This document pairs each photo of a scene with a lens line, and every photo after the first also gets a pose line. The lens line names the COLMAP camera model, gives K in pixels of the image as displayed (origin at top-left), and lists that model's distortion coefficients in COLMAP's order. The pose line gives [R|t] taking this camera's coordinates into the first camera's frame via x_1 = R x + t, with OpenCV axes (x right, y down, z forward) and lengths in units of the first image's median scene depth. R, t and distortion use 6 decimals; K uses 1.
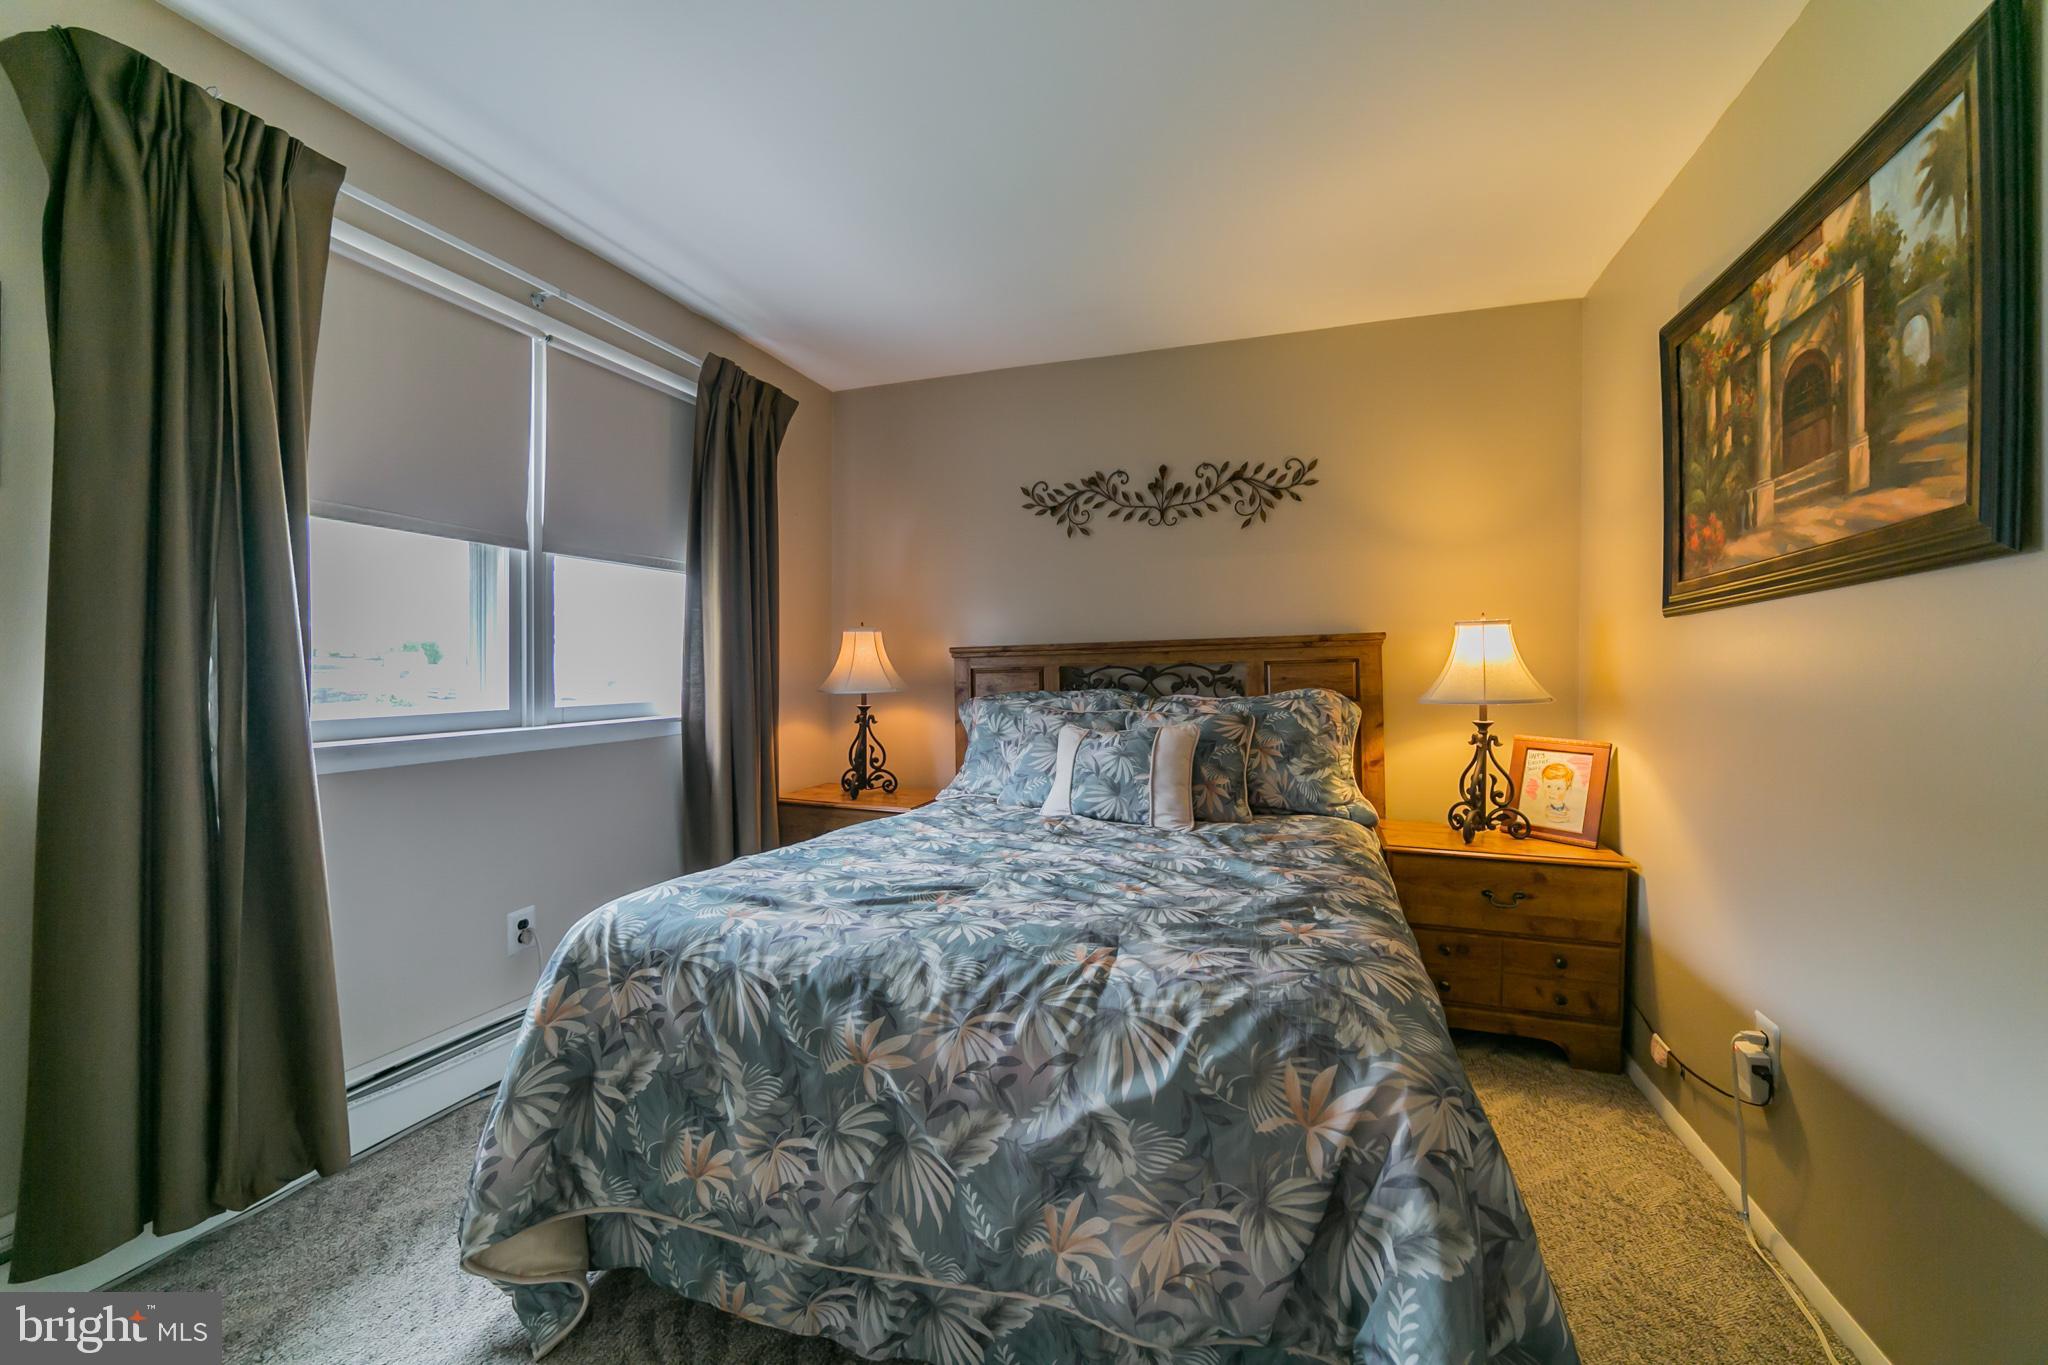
lens RADIAL K [[784.9, 0, 1026.4], [0, 784.9, 670.8], [0, 0, 1]] dist [-0.045676, 0.000080]
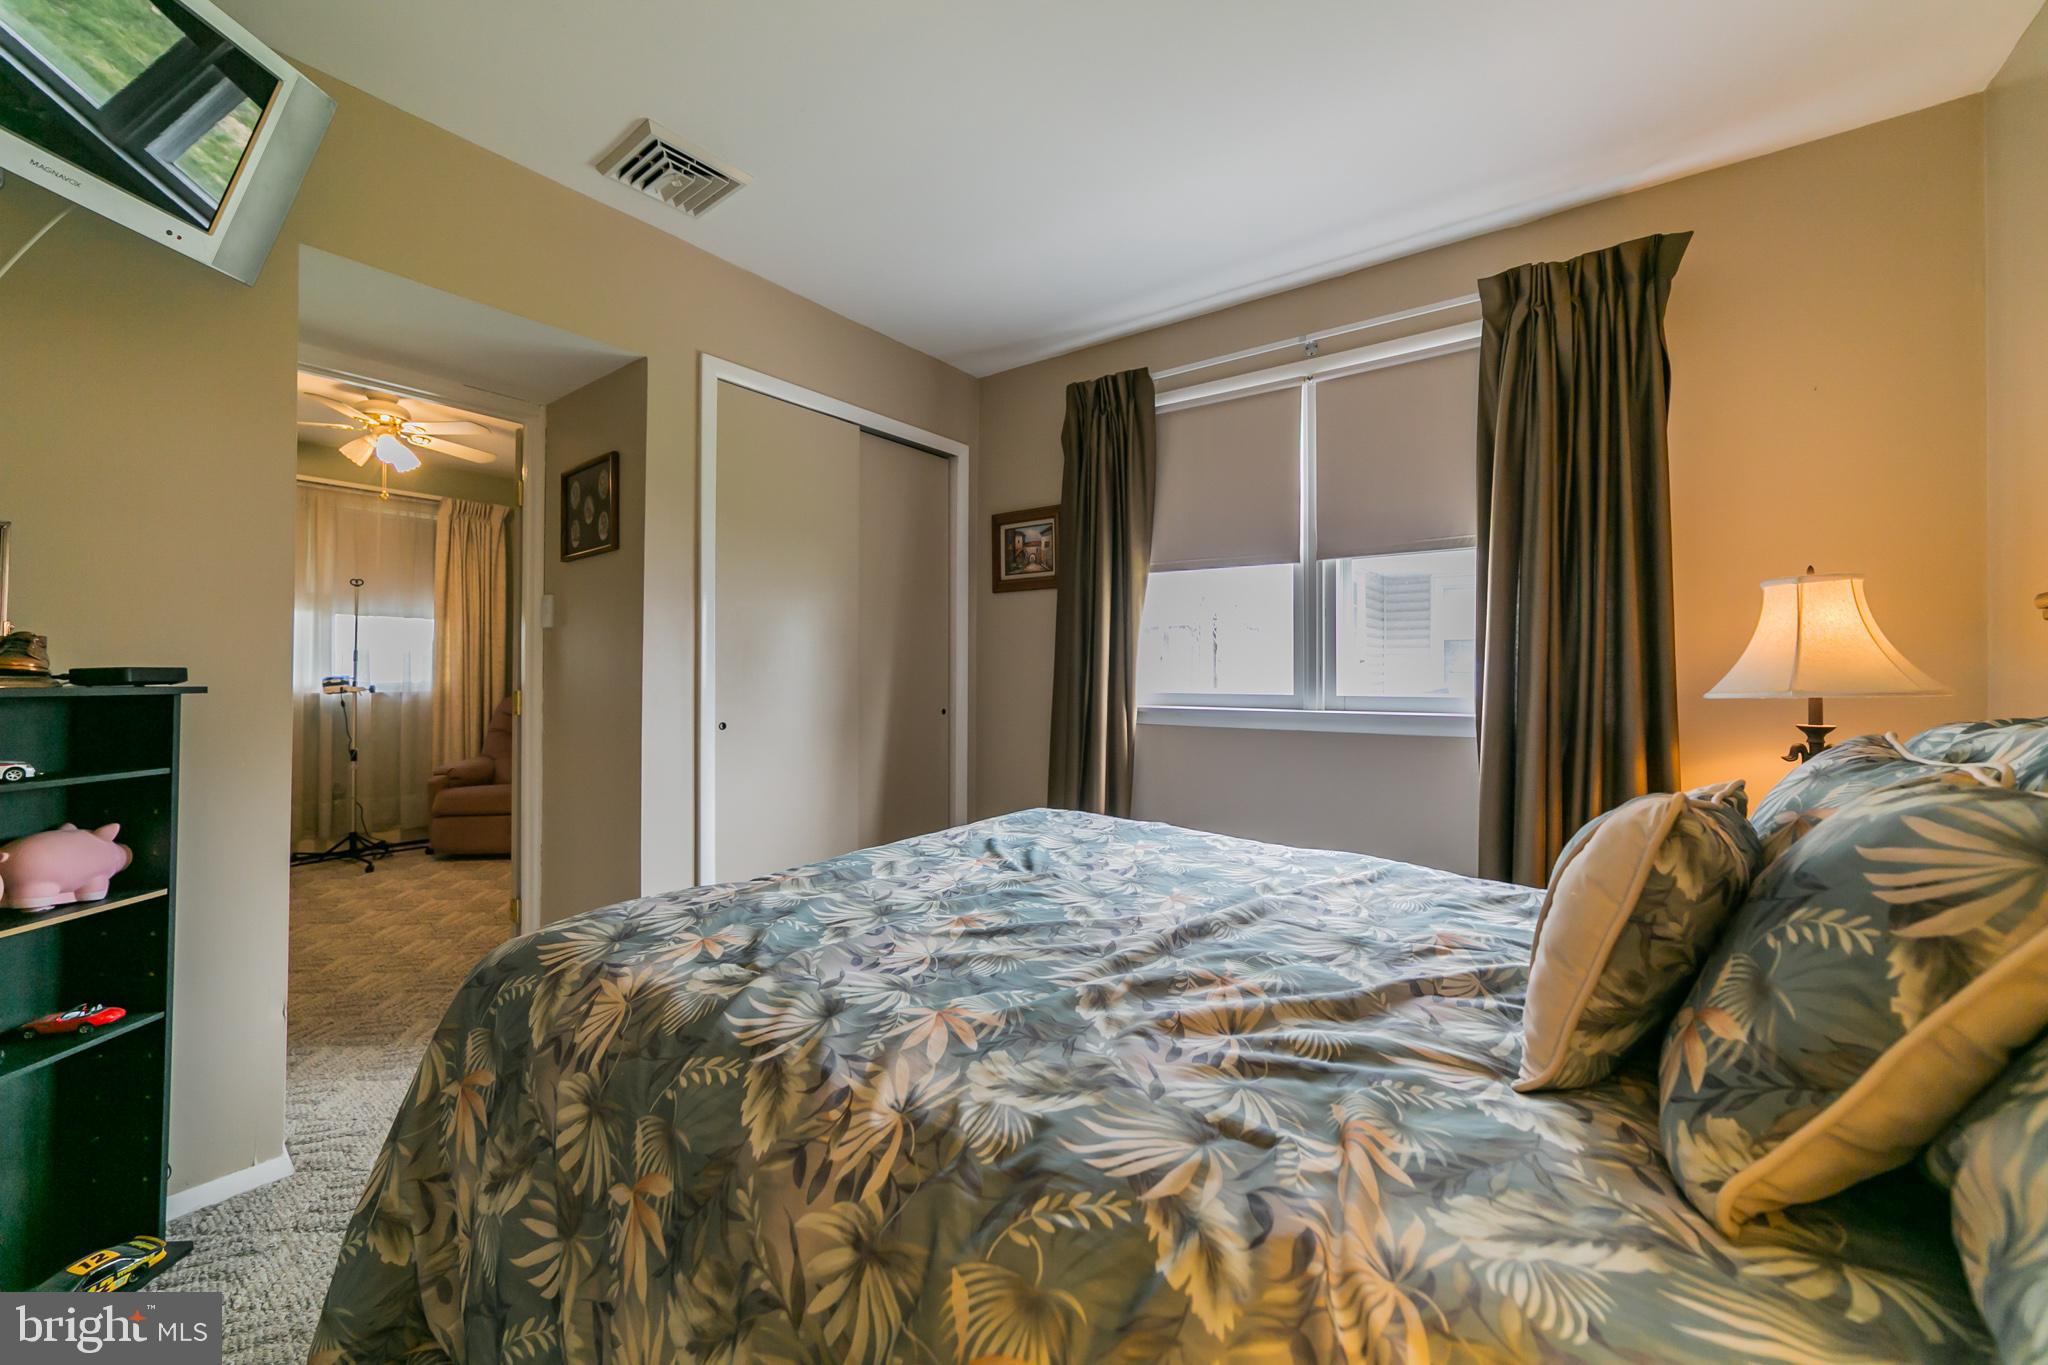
lens RADIAL K [[784.9, 0, 1026.4], [0, 784.9, 670.8], [0, 0, 1]] dist [-0.045676, 0.000080]
pose [[-0.316489, -0.014450, -0.948486, 0.621514], [-0.009910, 0.999880, -0.011926, 0.030740], [0.948545, 0.005625, -0.316594, 0.949526]]
